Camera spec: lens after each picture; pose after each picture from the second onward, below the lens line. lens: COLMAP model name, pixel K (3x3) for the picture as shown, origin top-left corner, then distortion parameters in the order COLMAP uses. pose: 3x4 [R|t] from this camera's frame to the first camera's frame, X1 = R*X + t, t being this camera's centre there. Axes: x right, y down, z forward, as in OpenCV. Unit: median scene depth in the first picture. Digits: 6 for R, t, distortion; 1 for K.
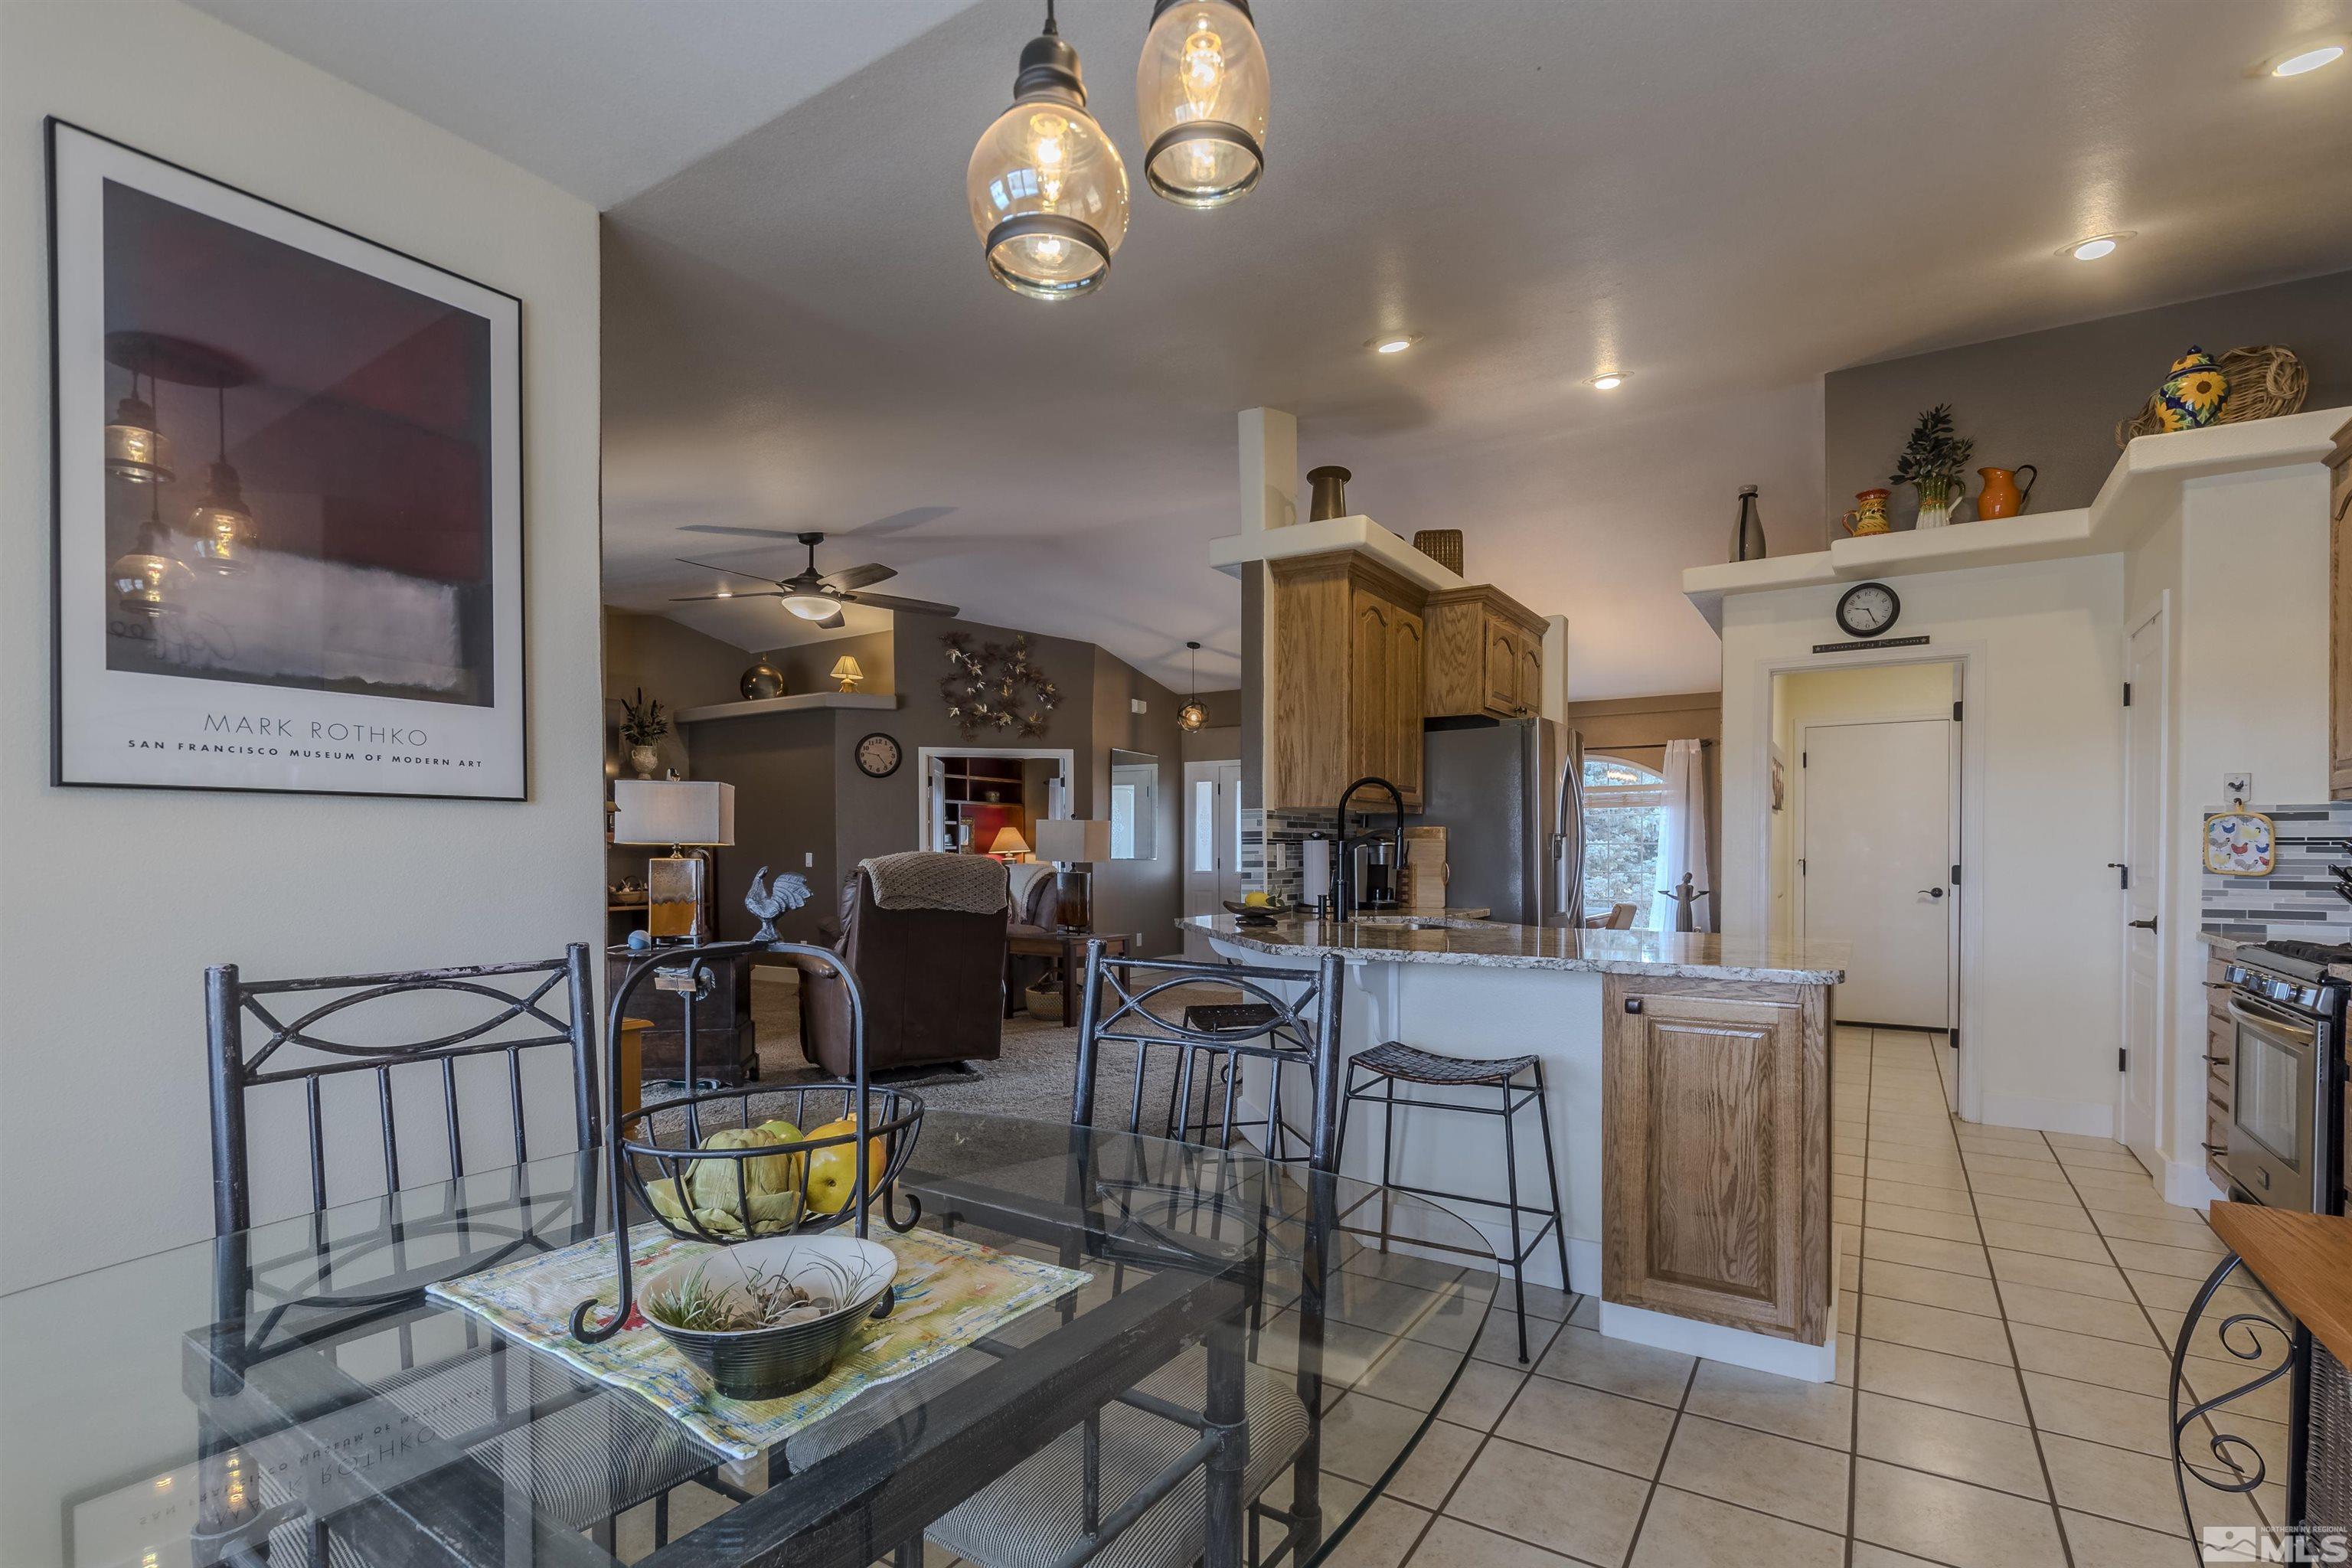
lens RADIAL K [[1101.4, 0, 1185.3], [0, 1101.4, 864.9], [0, 0, 1]] dist [0.022082, -0.013494]
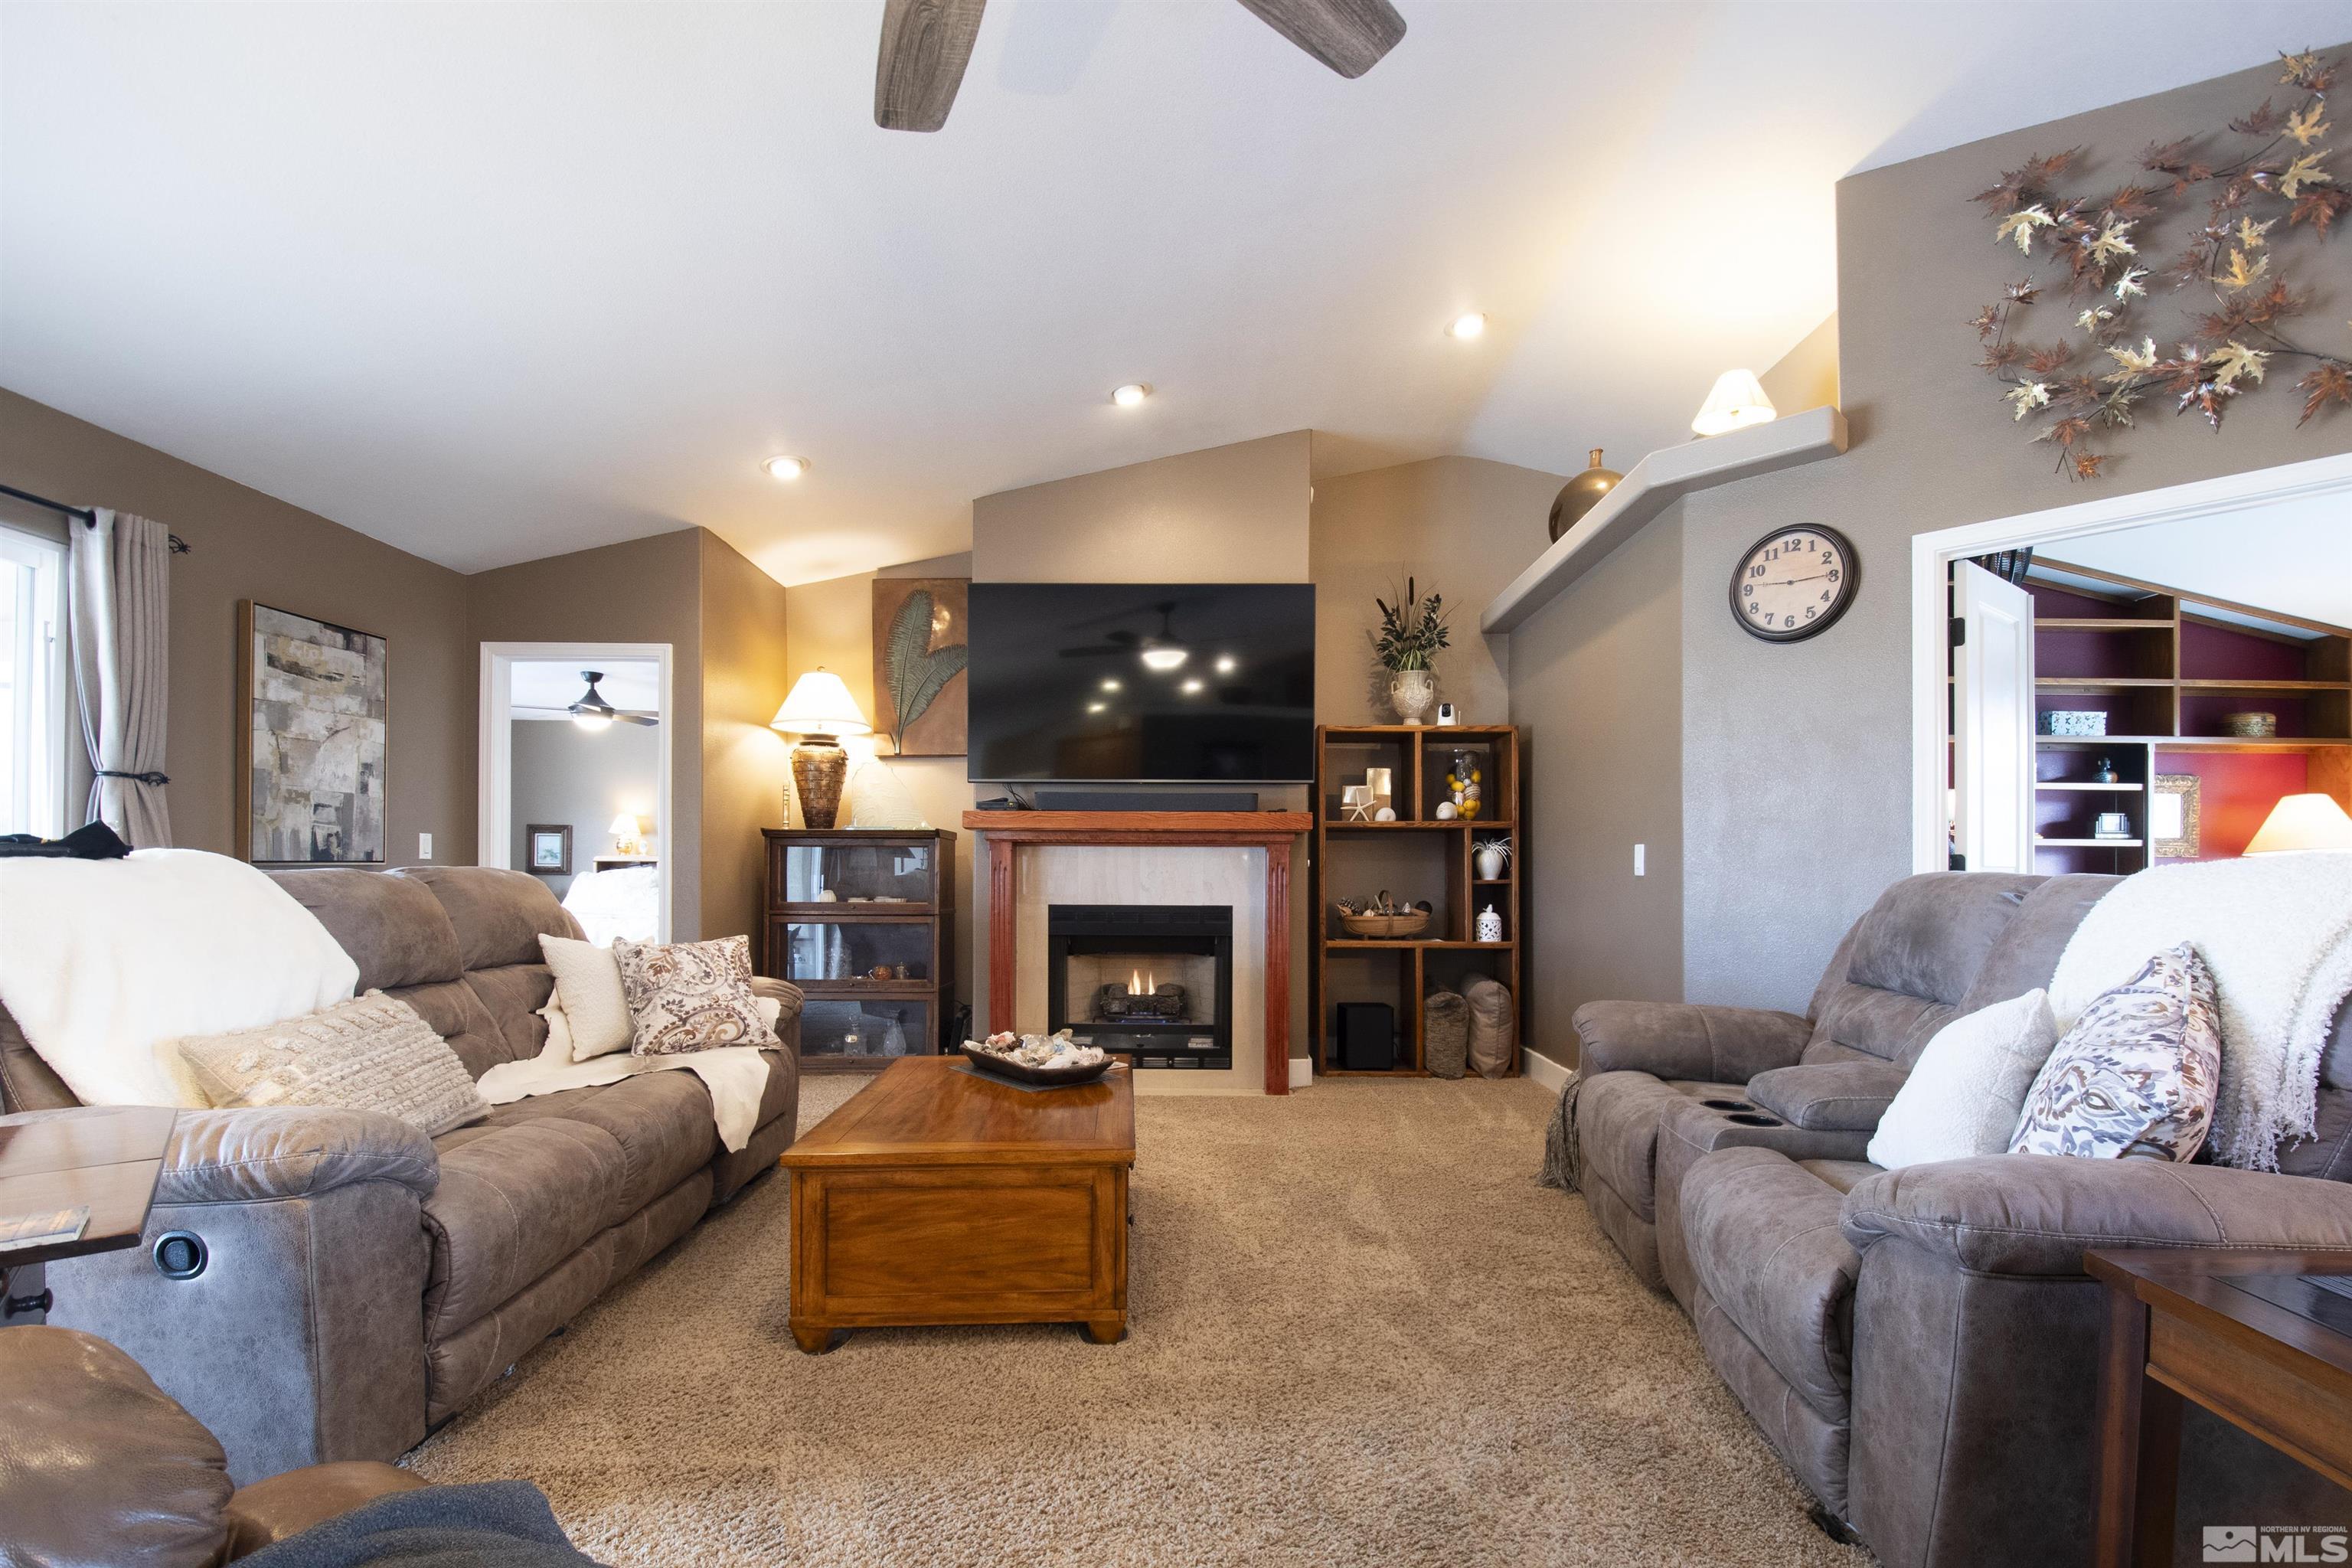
lens RADIAL K [[1031.1, 0, 1193.9], [0, 1031.1, 872.0], [0, 0, 1]] dist [0.005427, -0.015606]
pose [[0.532607, -0.000013, -0.846362, -0.169040], [-0.011705, 0.999904, -0.007381, 0.010203], [0.846281, 0.013838, 0.532556, 1.250041]]
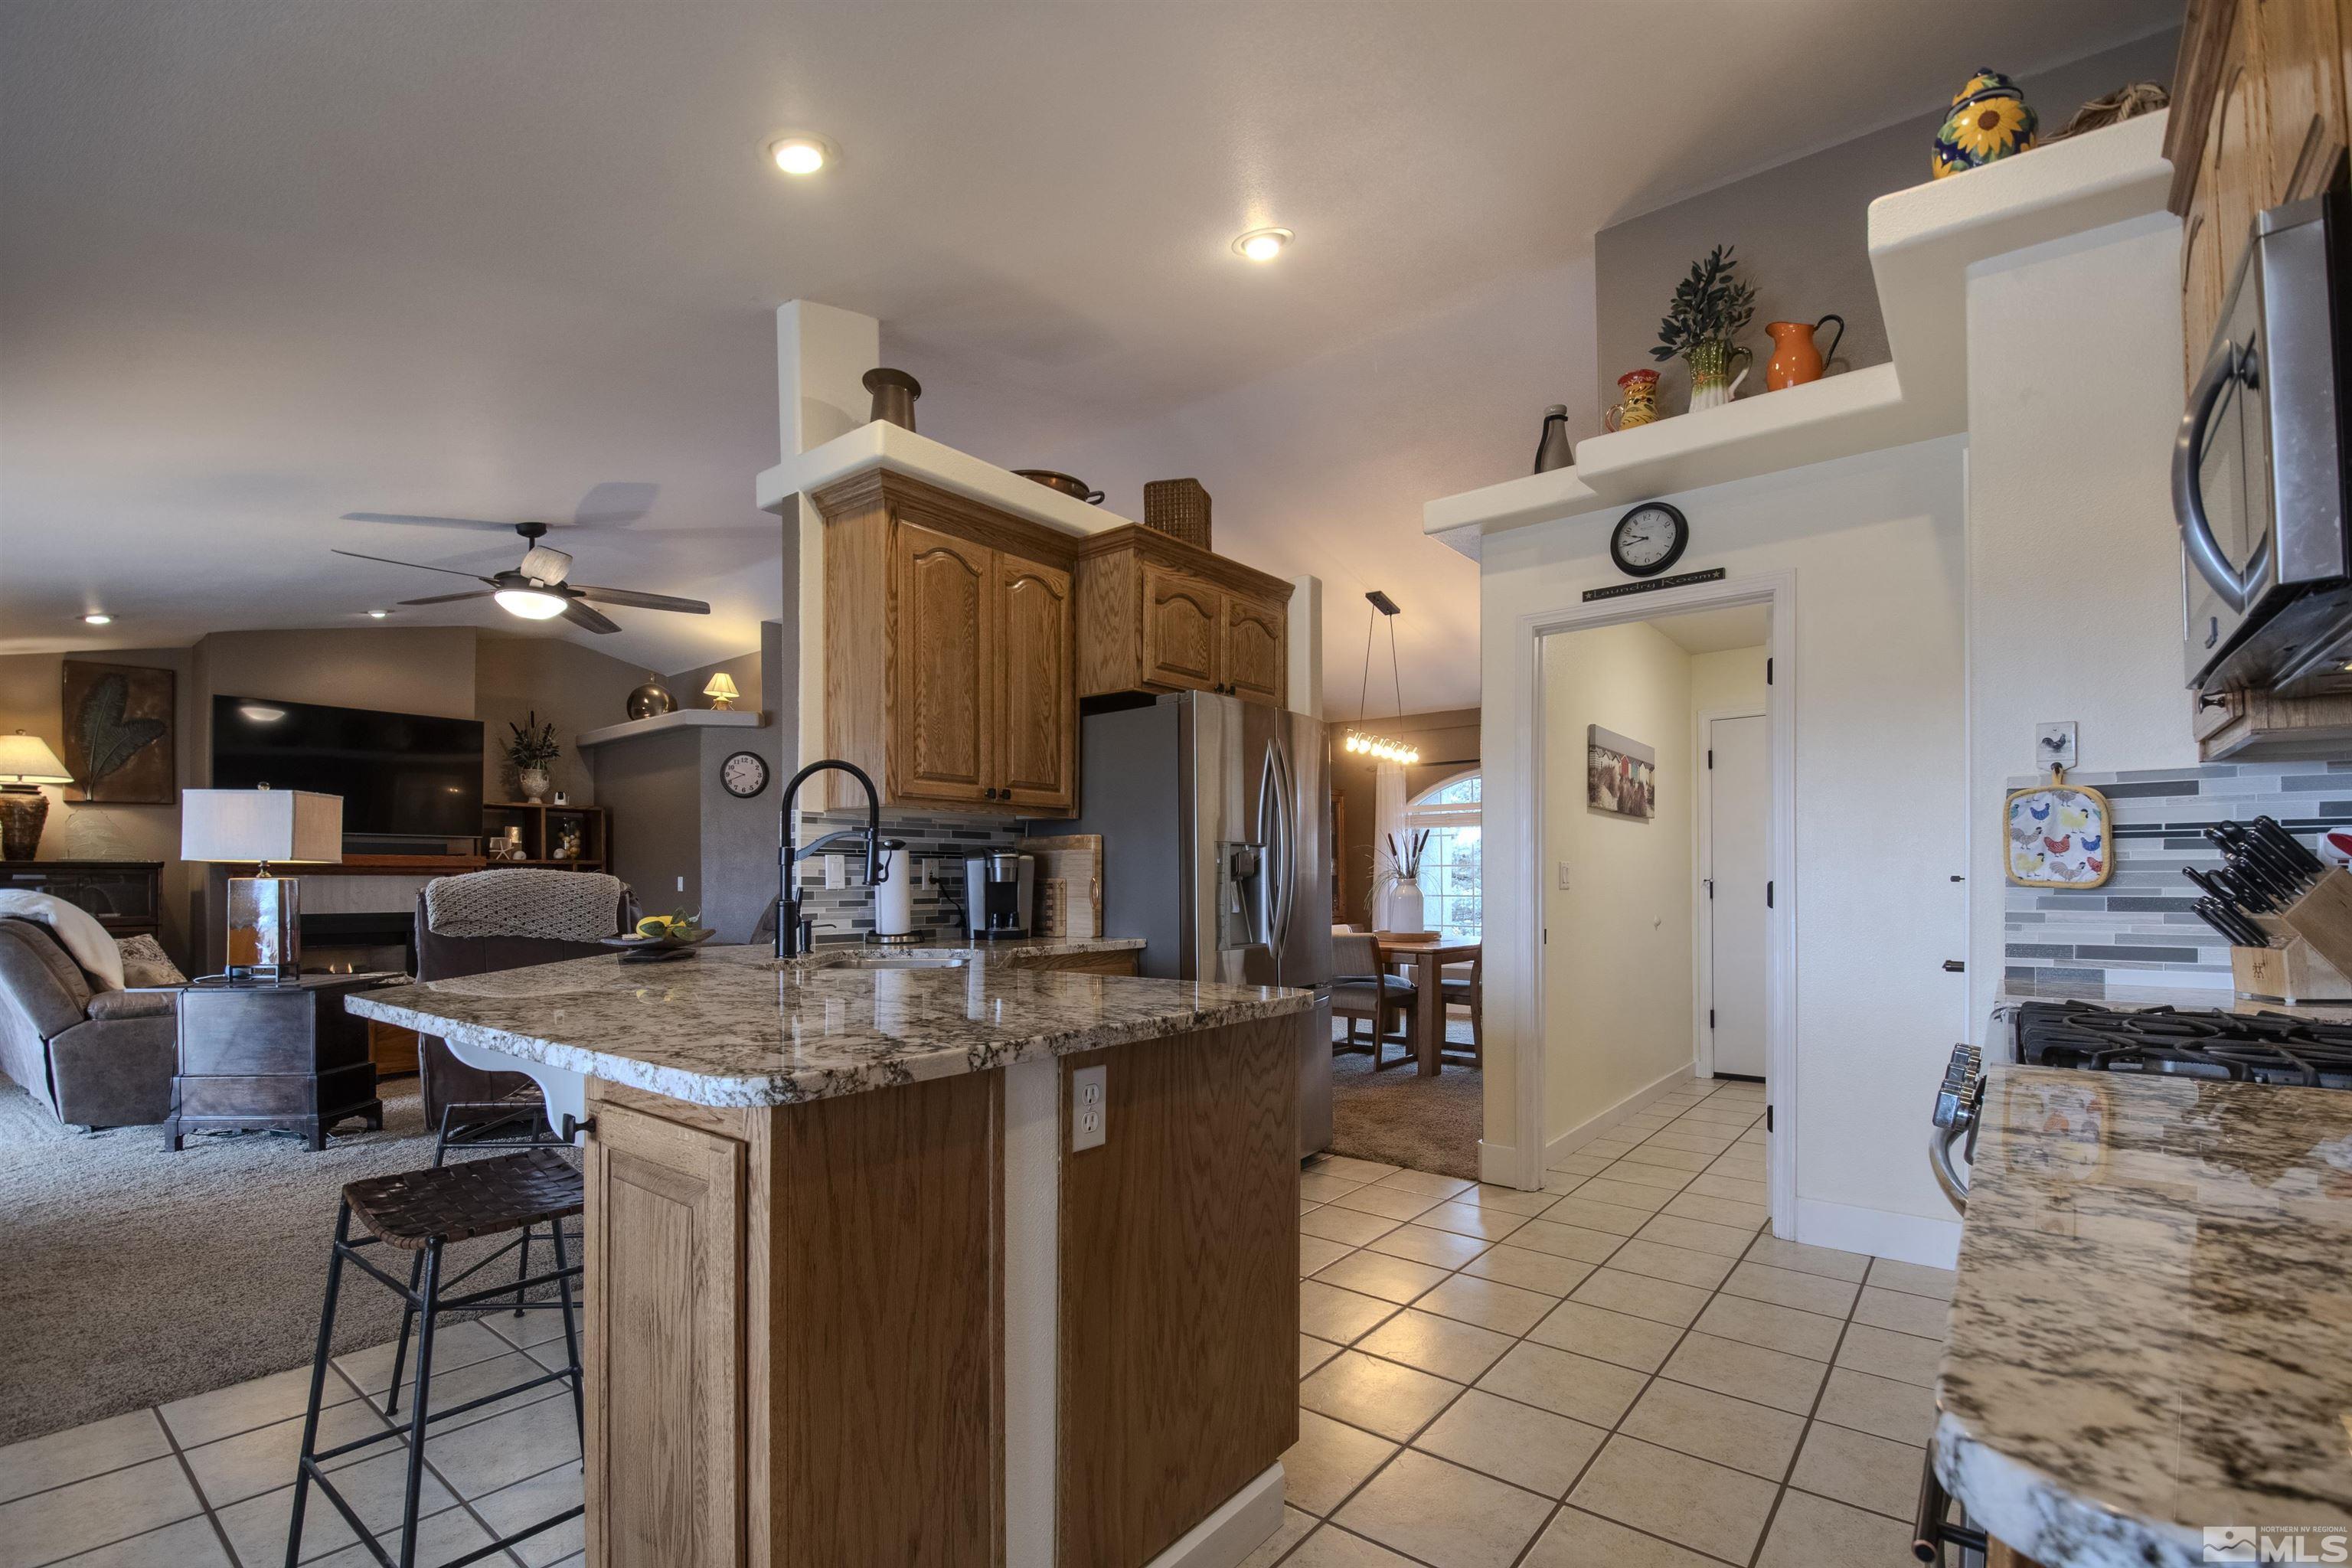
lens RADIAL K [[1045.6, 0, 1180.8], [0, 1045.6, 877.7], [0, 0, 1]] dist [0.022470, -0.024842]
pose [[0.993338, -0.003331, -0.115187, 0.398806], [0.001554, 0.999878, -0.015516, 0.008656], [0.115224, 0.015234, 0.993223, 0.276254]]
